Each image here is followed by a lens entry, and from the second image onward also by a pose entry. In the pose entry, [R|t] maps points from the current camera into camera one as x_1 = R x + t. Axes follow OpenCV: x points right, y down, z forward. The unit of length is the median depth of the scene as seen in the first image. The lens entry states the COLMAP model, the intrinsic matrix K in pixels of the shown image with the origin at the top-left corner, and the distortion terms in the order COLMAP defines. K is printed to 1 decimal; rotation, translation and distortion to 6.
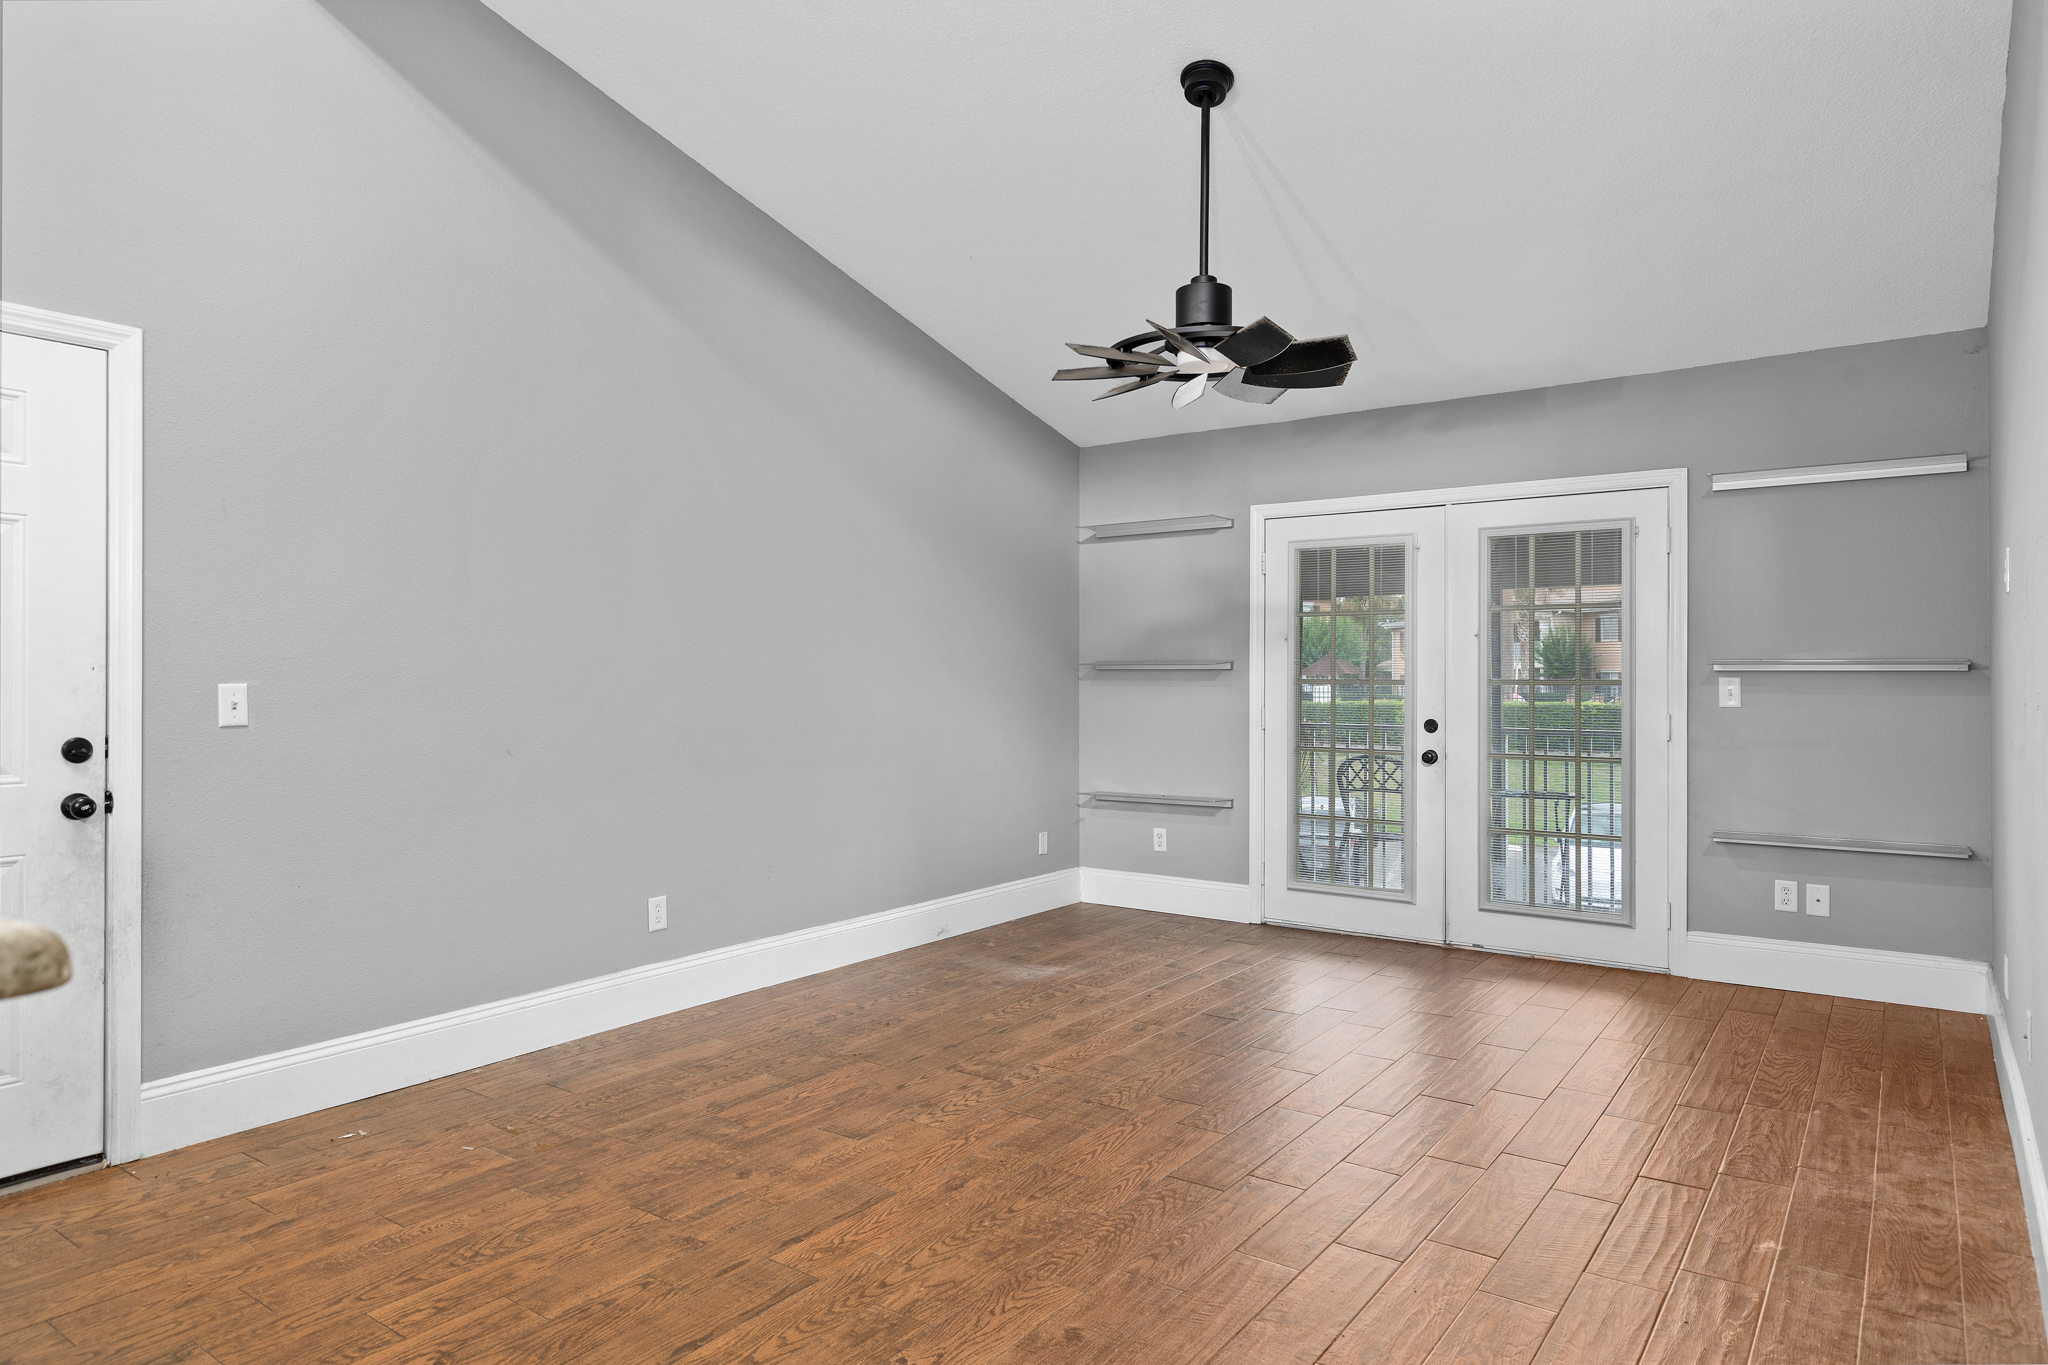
lens RADIAL K [[1238.8, 0, 1031.3], [0, 1238.8, 670.6], [0, 0, 1]] dist [0.006671, 0.000980]
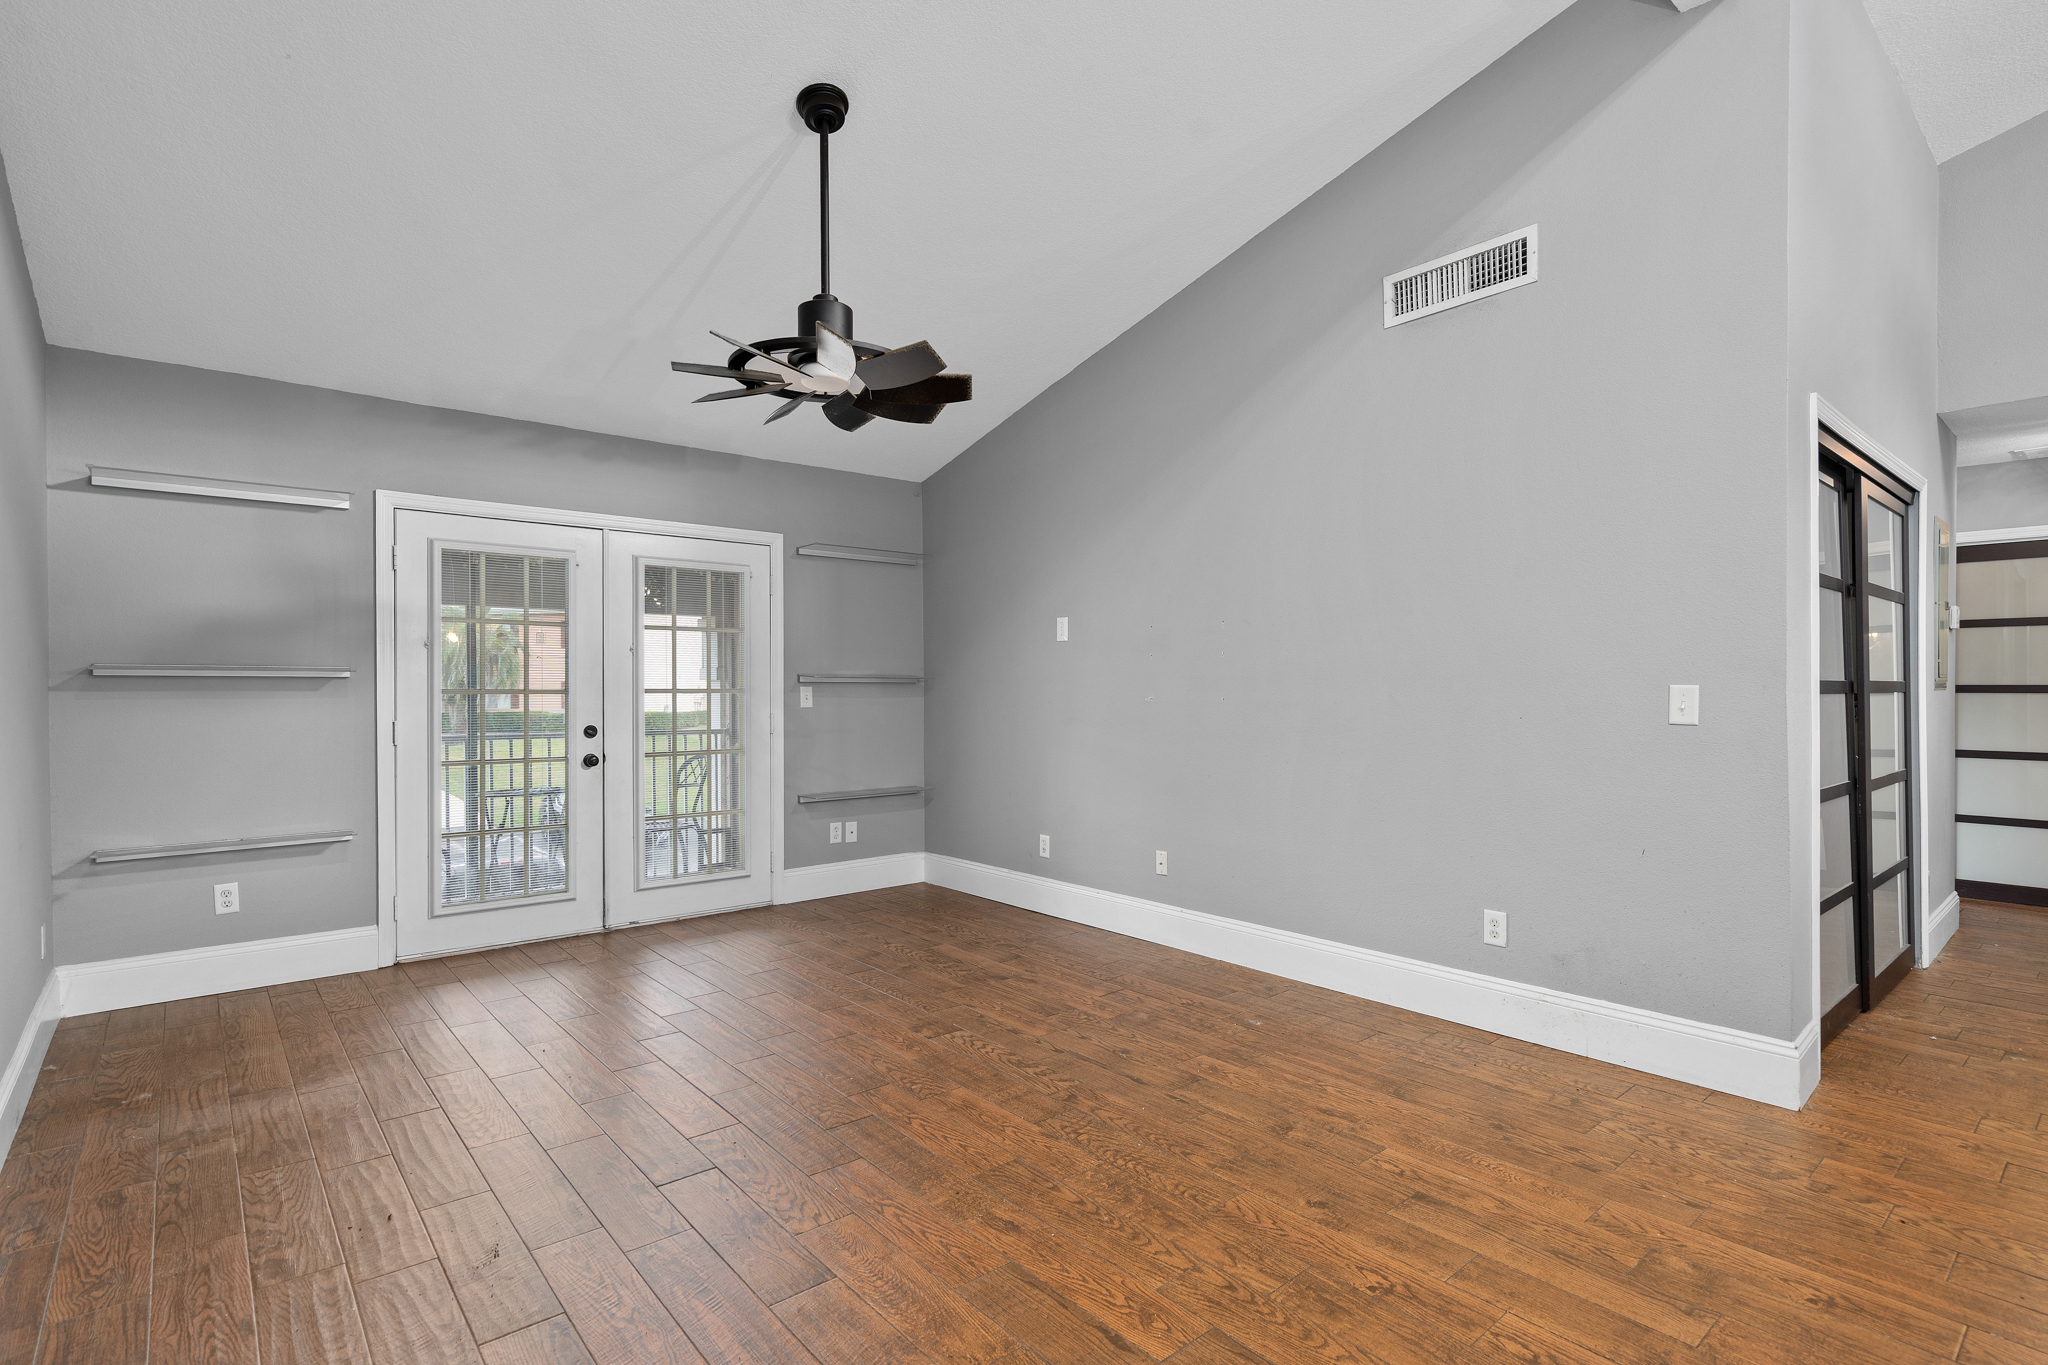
lens RADIAL K [[983.9, 0, 996.7], [0, 983.9, 692.2], [0, 0, 1]] dist [0.000980, 0.000451]
pose [[0.252077, -0.003625, 0.967700, -0.489650], [-0.003451, 0.999983, 0.004645, 0.005813], [-0.967701, -0.004510, 0.252060, 0.515579]]
